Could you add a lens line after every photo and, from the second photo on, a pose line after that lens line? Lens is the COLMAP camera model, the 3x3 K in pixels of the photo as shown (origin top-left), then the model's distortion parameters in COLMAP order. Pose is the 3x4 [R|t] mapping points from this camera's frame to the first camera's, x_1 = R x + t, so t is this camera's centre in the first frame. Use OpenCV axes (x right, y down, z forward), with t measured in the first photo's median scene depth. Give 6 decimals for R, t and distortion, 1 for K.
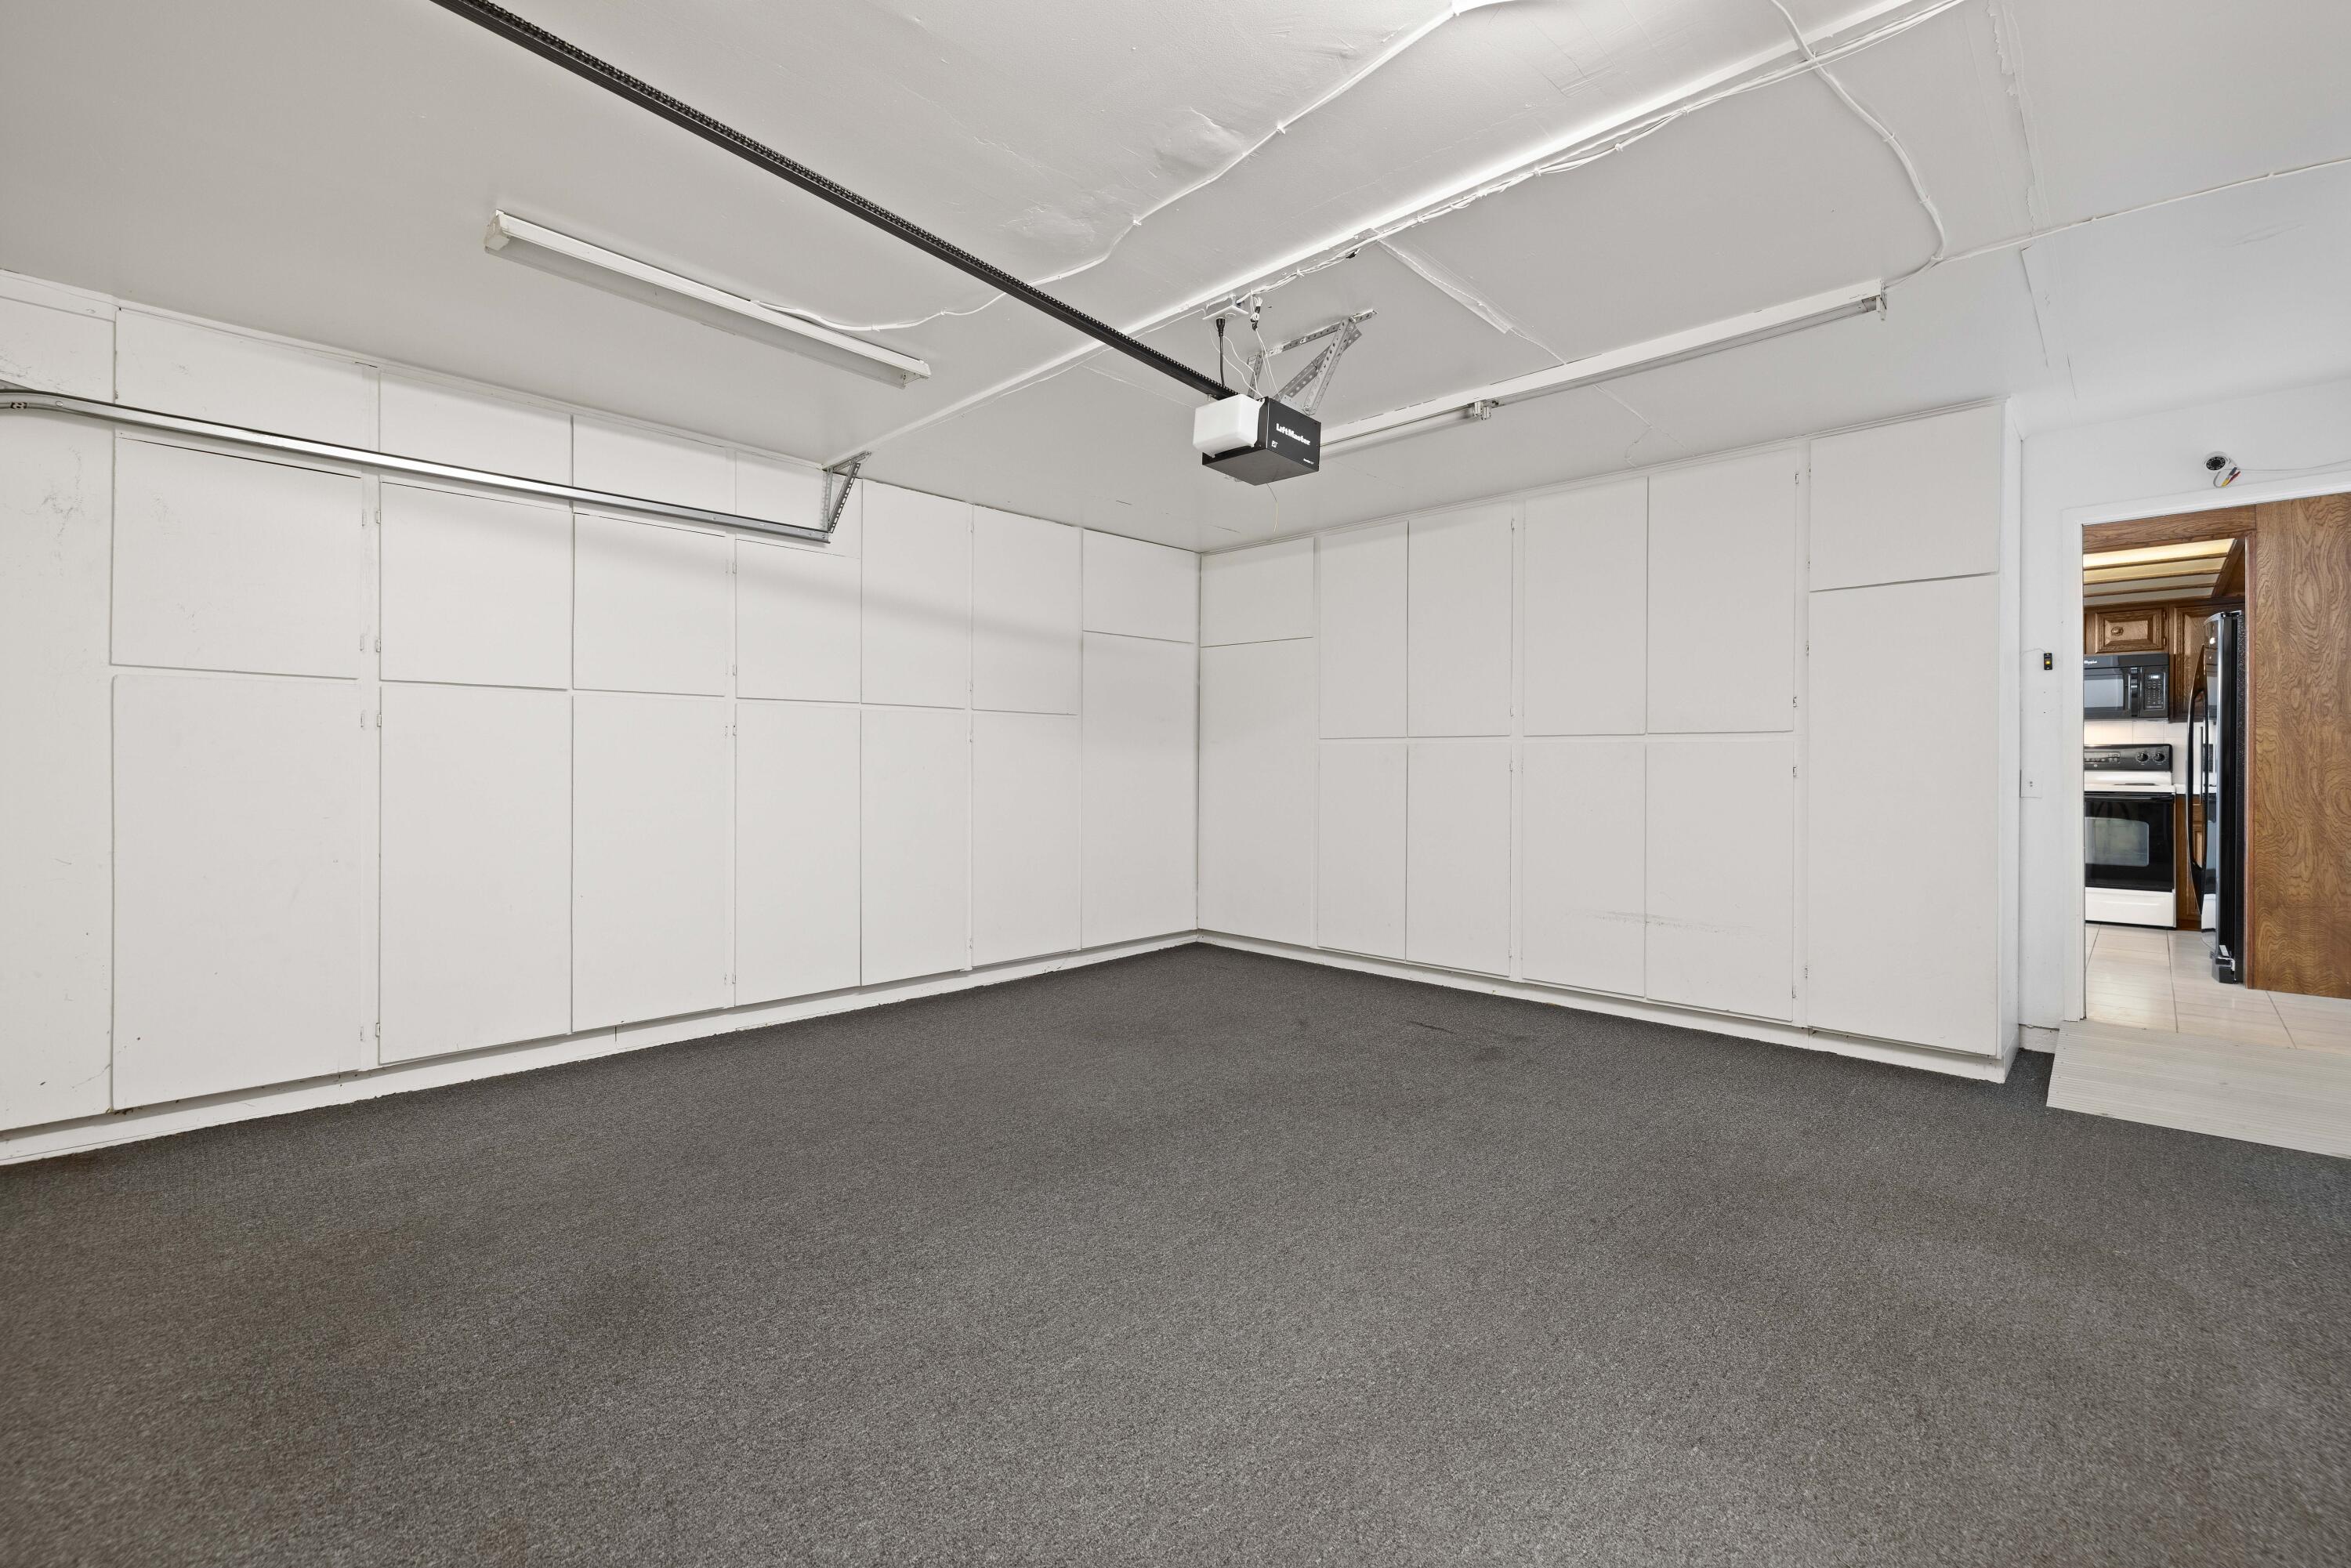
lens RADIAL K [[977.1, 0, 1178.7], [0, 977.1, 760.5], [0, 0, 1]] dist [0.000060, -0.000487]
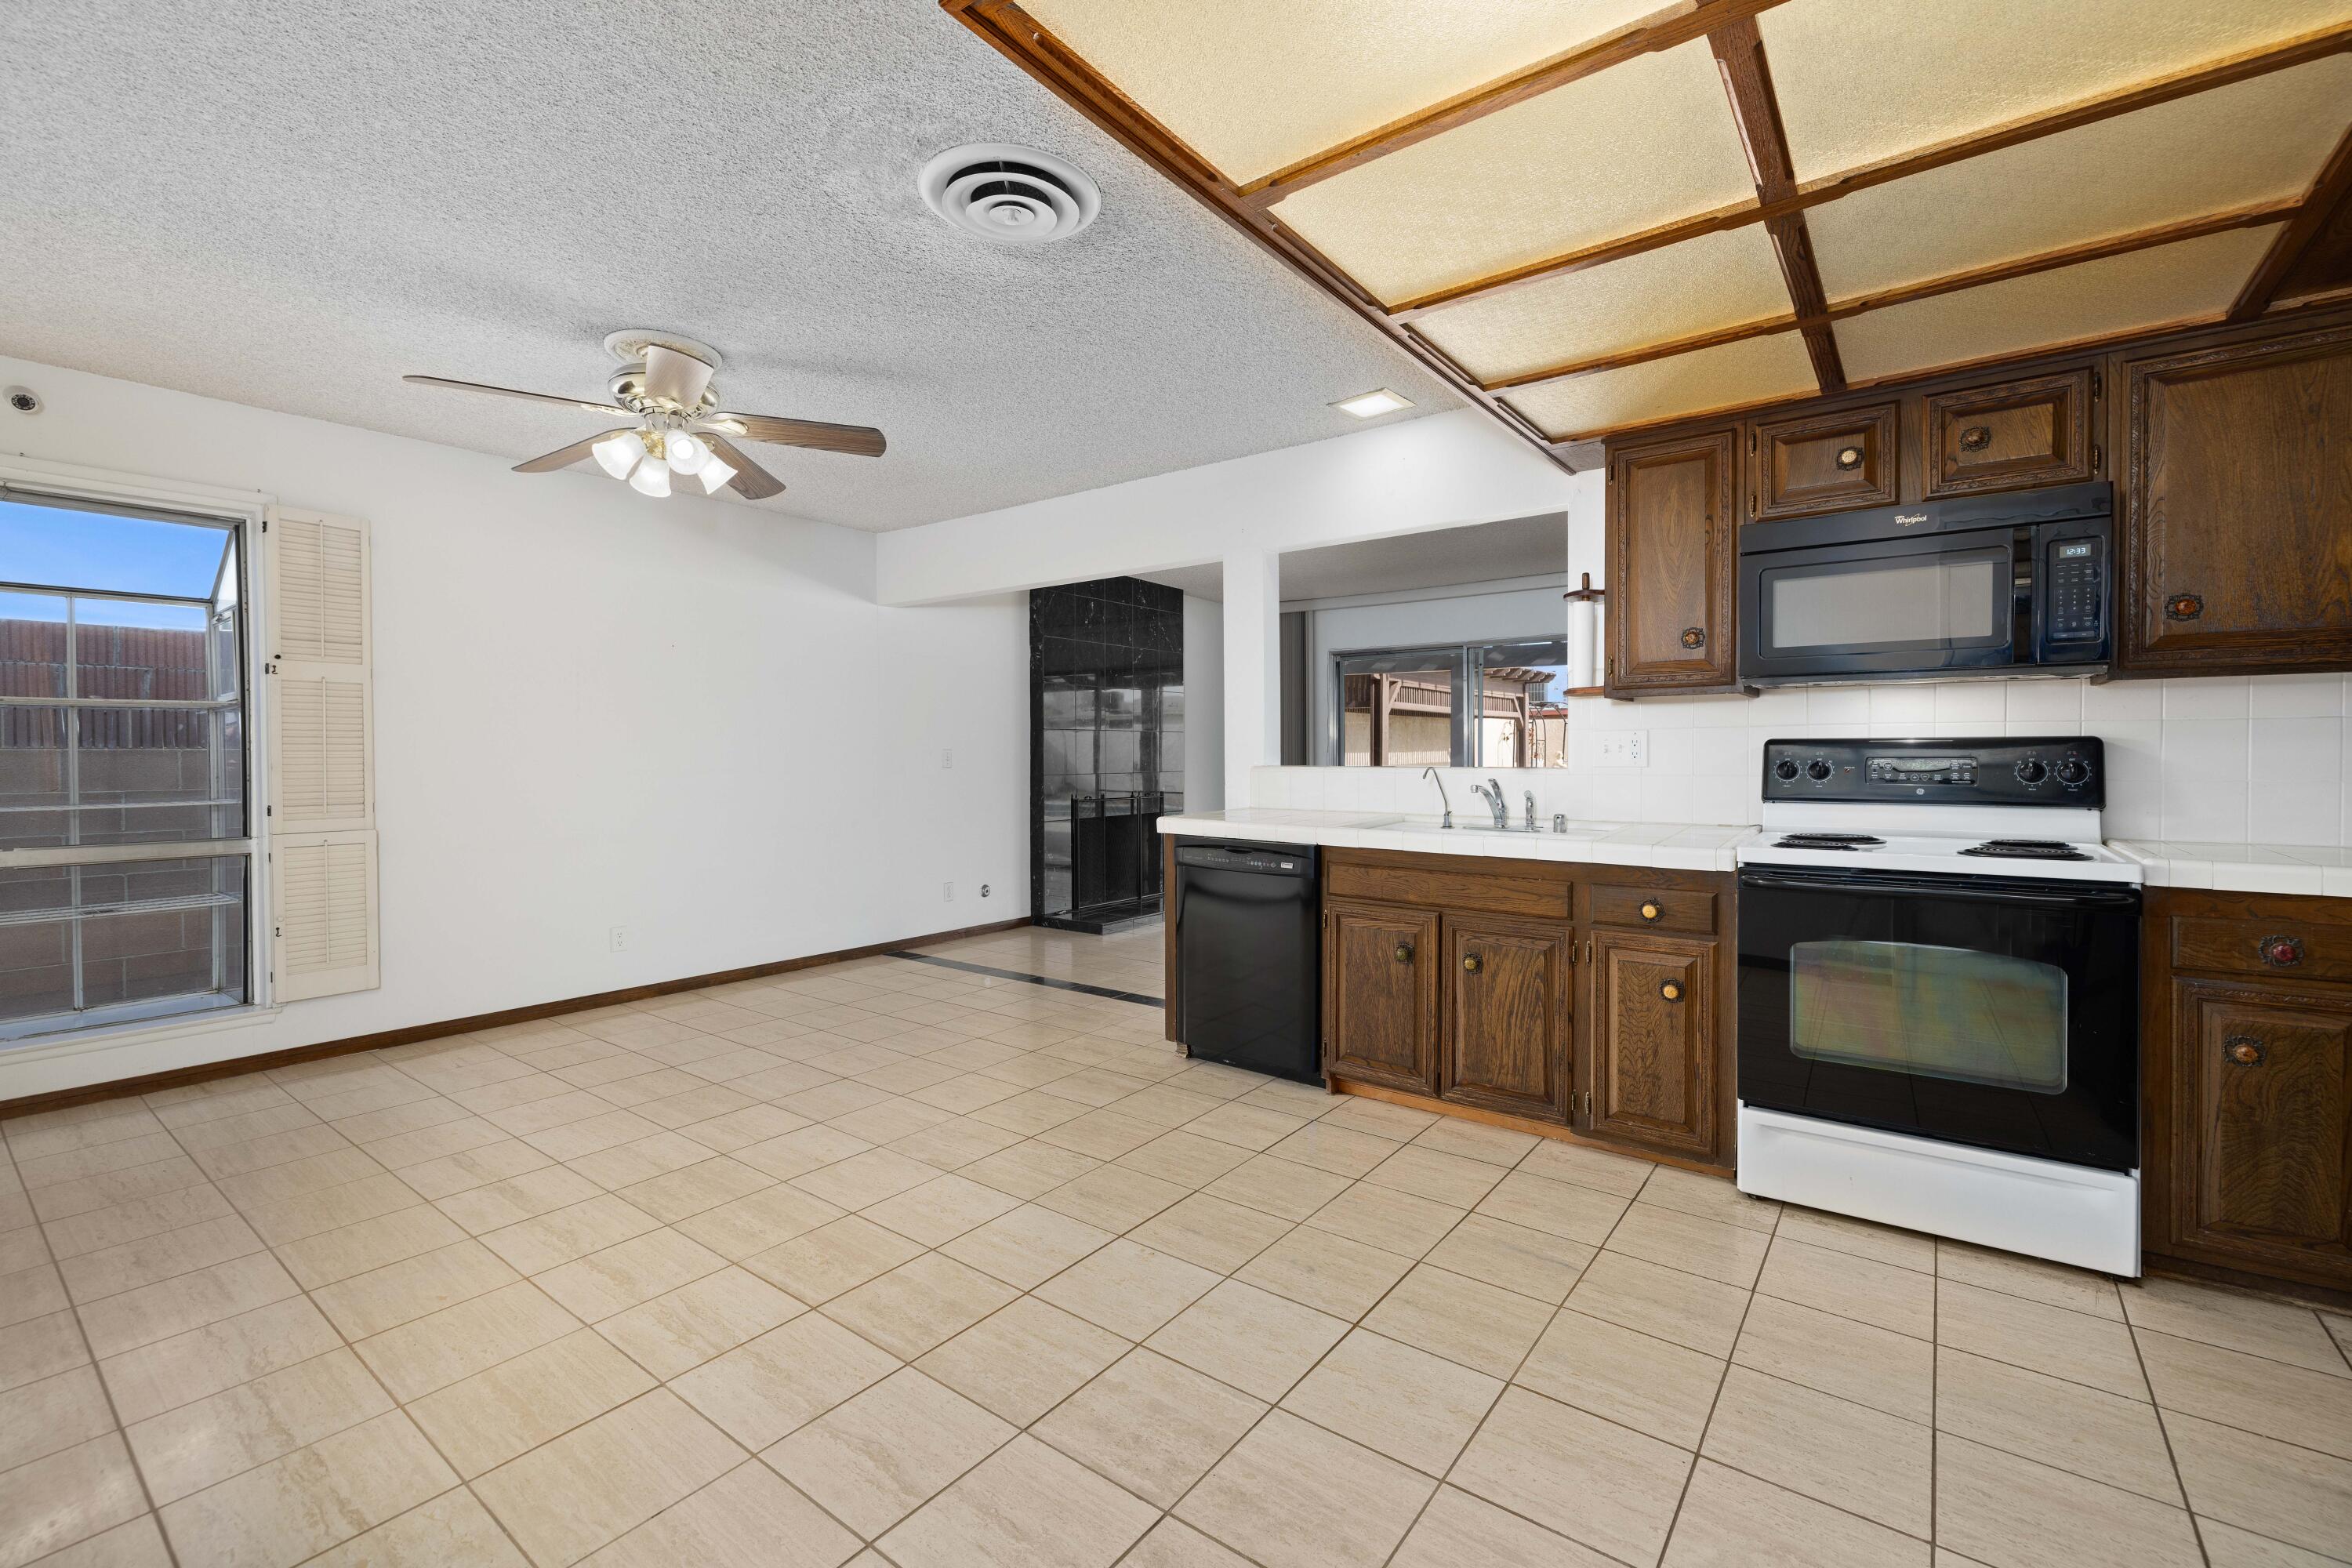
lens RADIAL K [[997.7, 0, 1180.1], [0, 997.7, 759.8], [0, 0, 1]] dist [-0.001587, -0.000124]
pose [[0.993971, -0.009349, 0.109242, 0.620475], [0.009169, 0.999956, 0.002144, -0.013044], [-0.109257, -0.001129, 0.994013, 0.659971]]
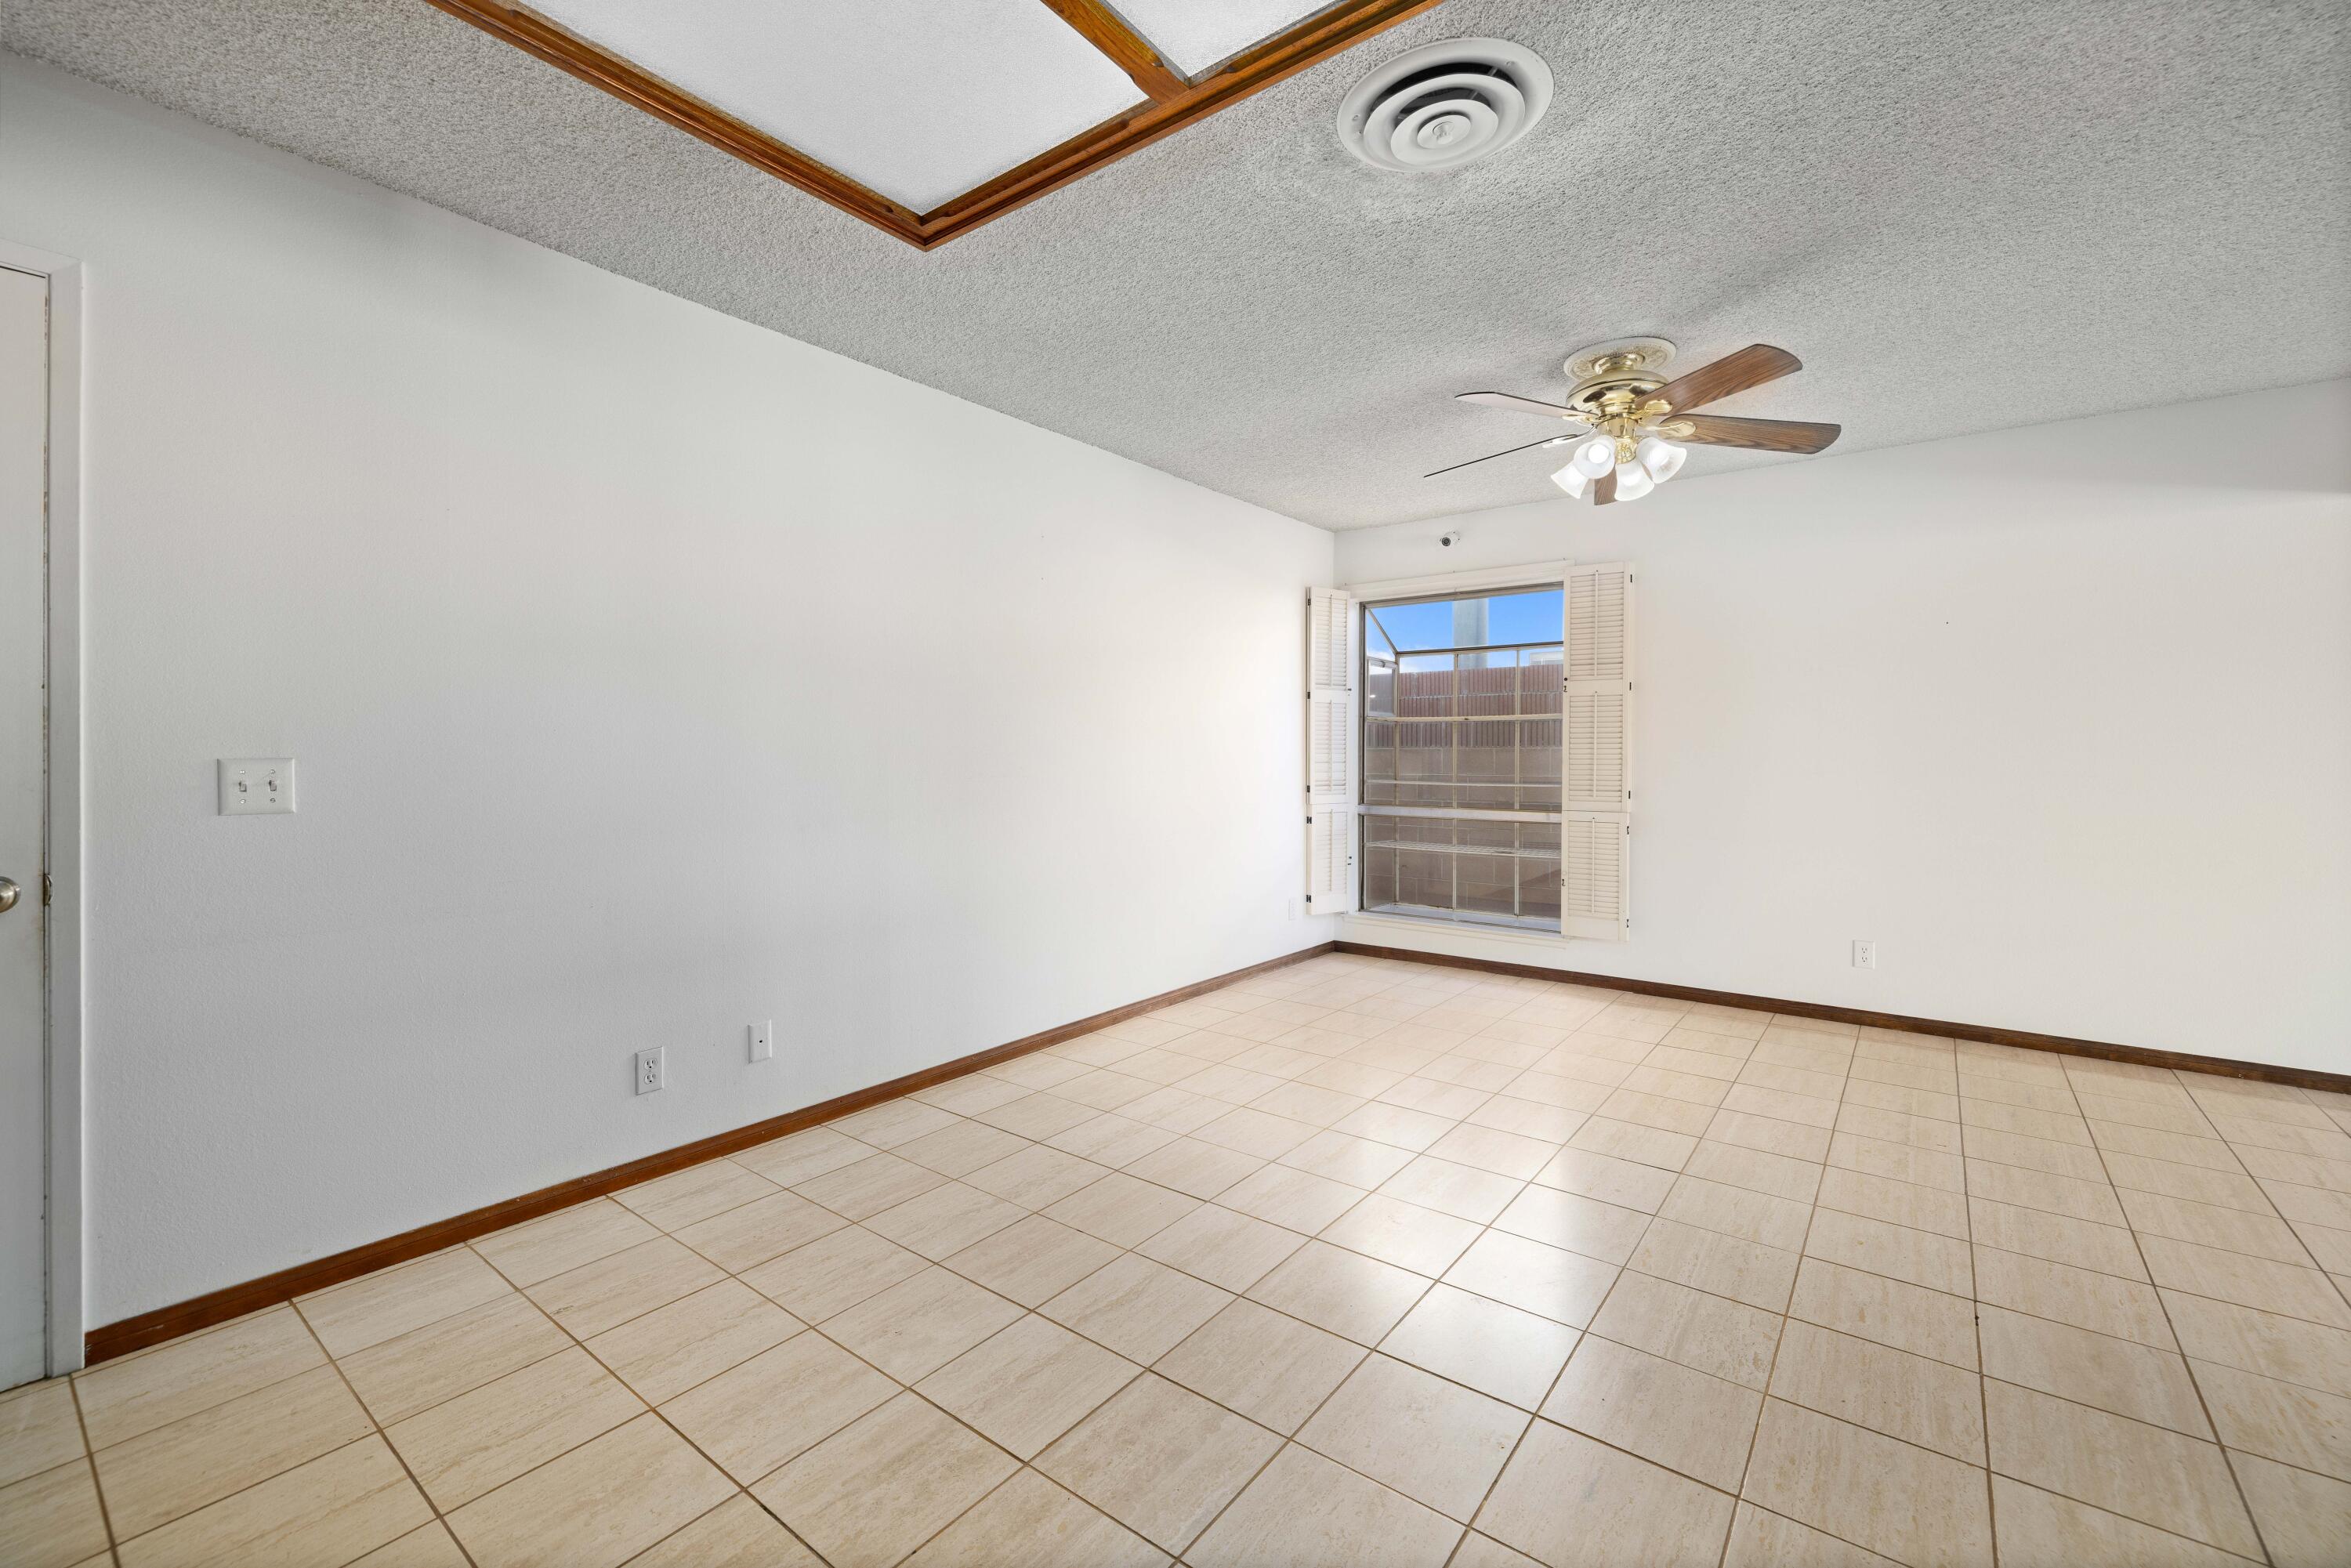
lens RADIAL K [[977.1, 0, 1178.7], [0, 977.1, 760.5], [0, 0, 1]] dist [0.000060, -0.000487]
pose [[0.101651, 0.001831, -0.994818, 0.886008], [-0.004611, 0.999988, 0.001369, -0.012286], [0.994809, 0.004448, 0.101658, 0.903143]]
